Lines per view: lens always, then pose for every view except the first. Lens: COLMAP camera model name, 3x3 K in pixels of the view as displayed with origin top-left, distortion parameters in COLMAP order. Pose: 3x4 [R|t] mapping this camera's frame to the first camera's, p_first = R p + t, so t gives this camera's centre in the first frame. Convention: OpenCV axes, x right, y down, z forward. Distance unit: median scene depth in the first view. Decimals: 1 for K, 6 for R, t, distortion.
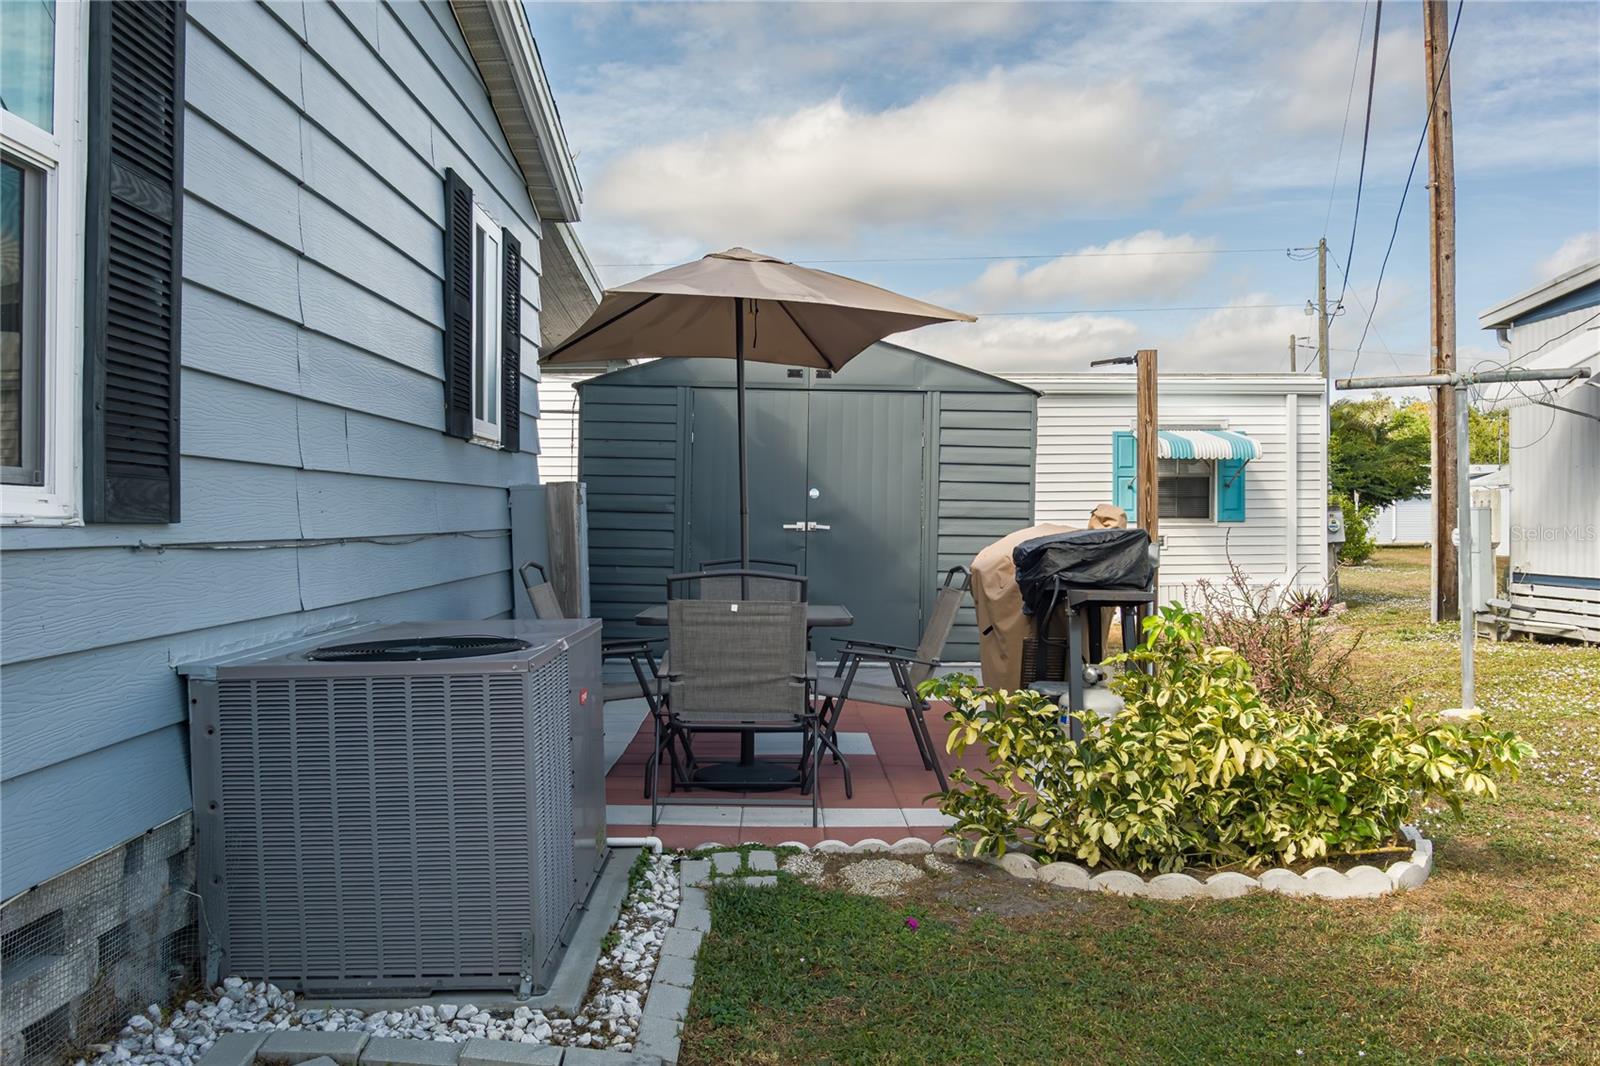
lens RADIAL K [[1296.5, 0, 800.0], [0, 1296.5, 533.0], [0, 0, 1]] dist [-0.068453, 0.013248]
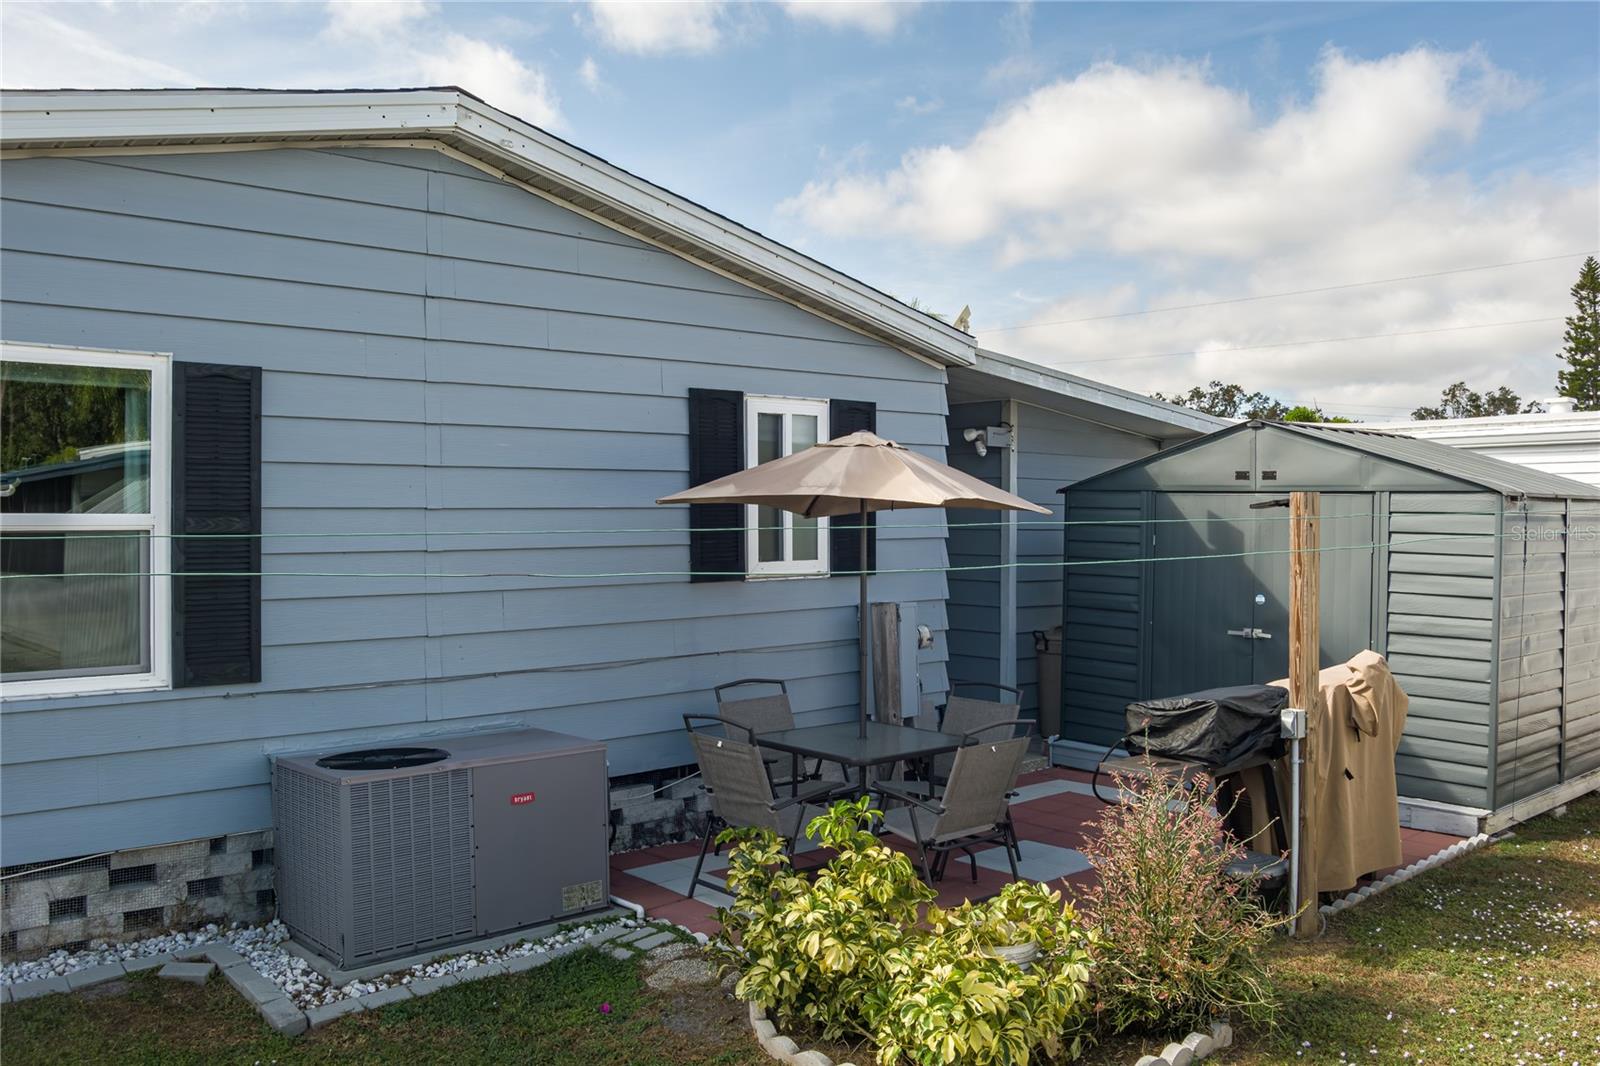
lens RADIAL K [[1296.5, 0, 800.0], [0, 1296.5, 533.0], [0, 0, 1]] dist [-0.068453, 0.013248]
pose [[0.644894, 0.007387, -0.764236, 1.222026], [-0.003874, 0.999972, 0.006396, -0.199221], [0.764262, -0.001164, 0.644905, 0.285253]]
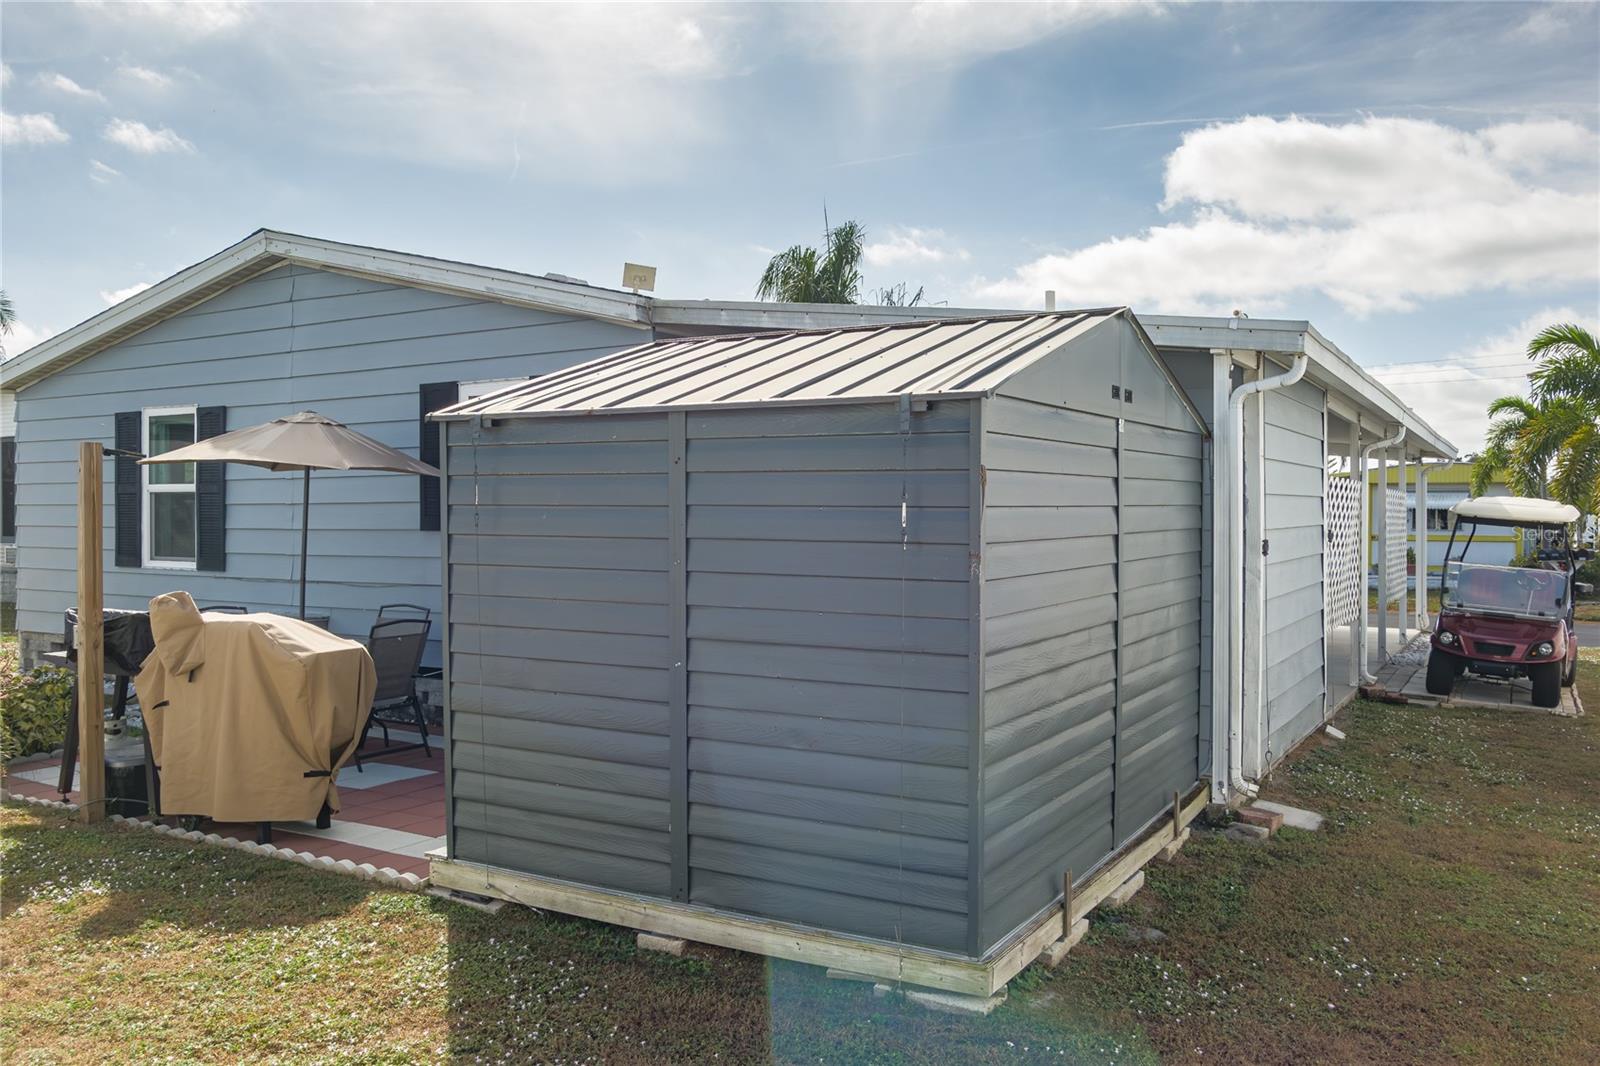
lens RADIAL K [[1296.5, 0, 800.0], [0, 1296.5, 533.0], [0, 0, 1]] dist [-0.068453, 0.013248]
pose [[-0.513293, 0.013098, -0.858114, 1.461994], [-0.007135, 0.999784, 0.019528, -0.161750], [0.858184, 0.016146, -0.513088, 3.428933]]
